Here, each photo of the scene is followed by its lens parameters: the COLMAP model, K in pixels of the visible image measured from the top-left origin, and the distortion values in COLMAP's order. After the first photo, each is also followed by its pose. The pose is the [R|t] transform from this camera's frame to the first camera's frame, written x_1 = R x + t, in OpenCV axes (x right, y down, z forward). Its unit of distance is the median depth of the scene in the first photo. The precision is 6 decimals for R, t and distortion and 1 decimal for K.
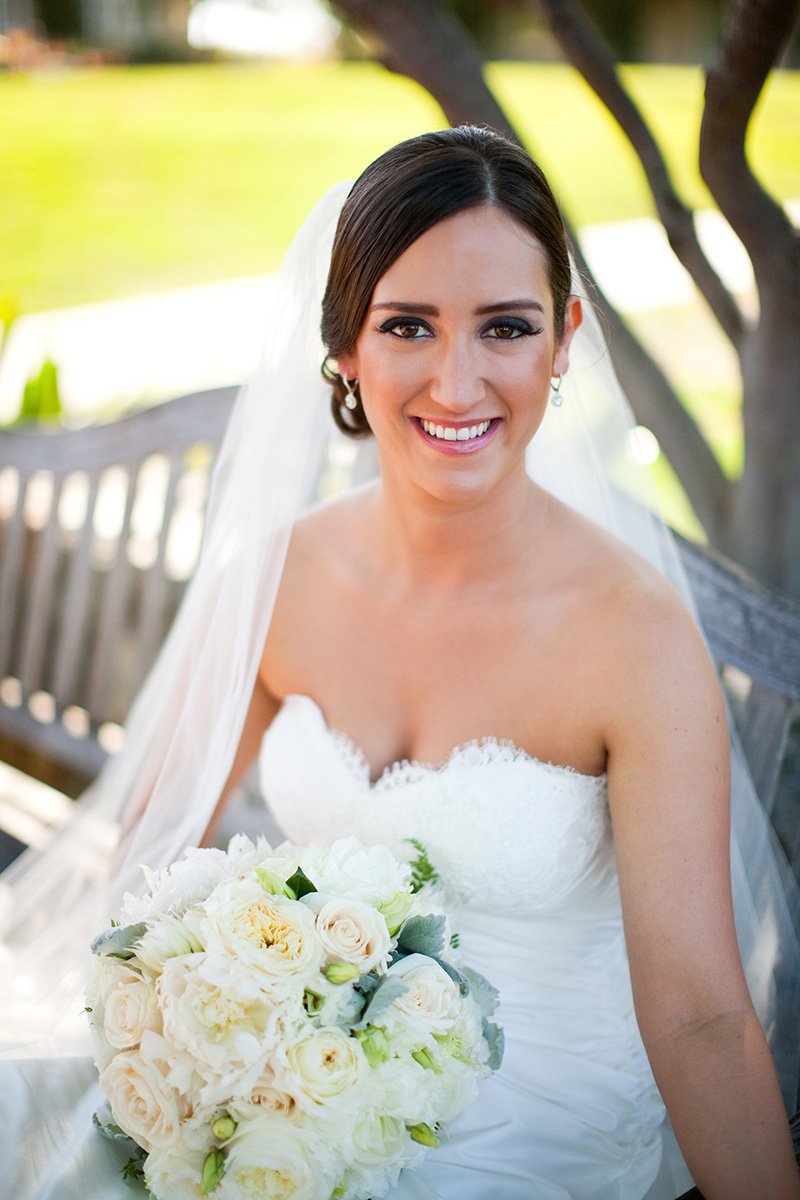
lens RADIAL K [[1802.7, 0, 400.0], [0, 1802.7, 600.0], [0, 0, 1]] dist [-0.219676, 0.011451]
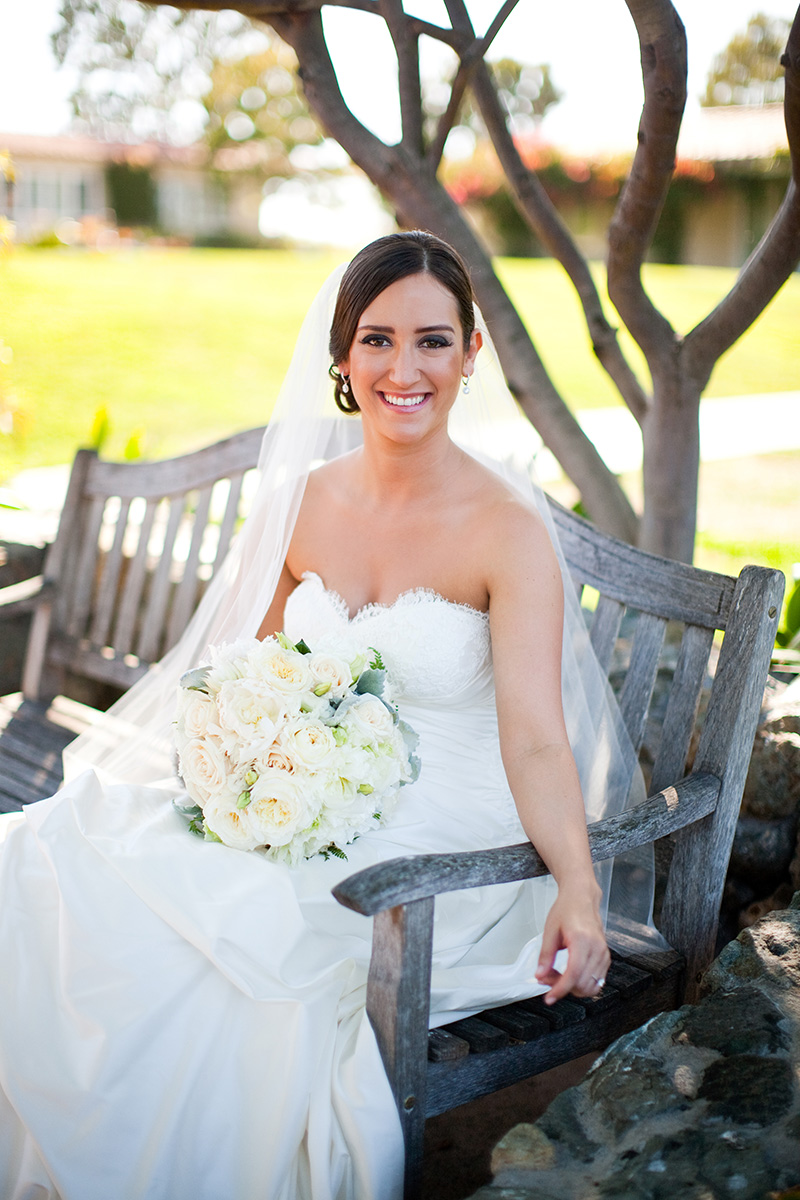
lens RADIAL K [[1802.7, 0, 400.0], [0, 1802.7, 600.0], [0, 0, 1]] dist [-0.219676, 0.011451]
pose [[0.999051, 0.034267, -0.026900, 0.080744], [-0.037048, 0.993151, -0.110812, 0.289840], [0.022918, 0.111703, 0.993477, -0.709602]]
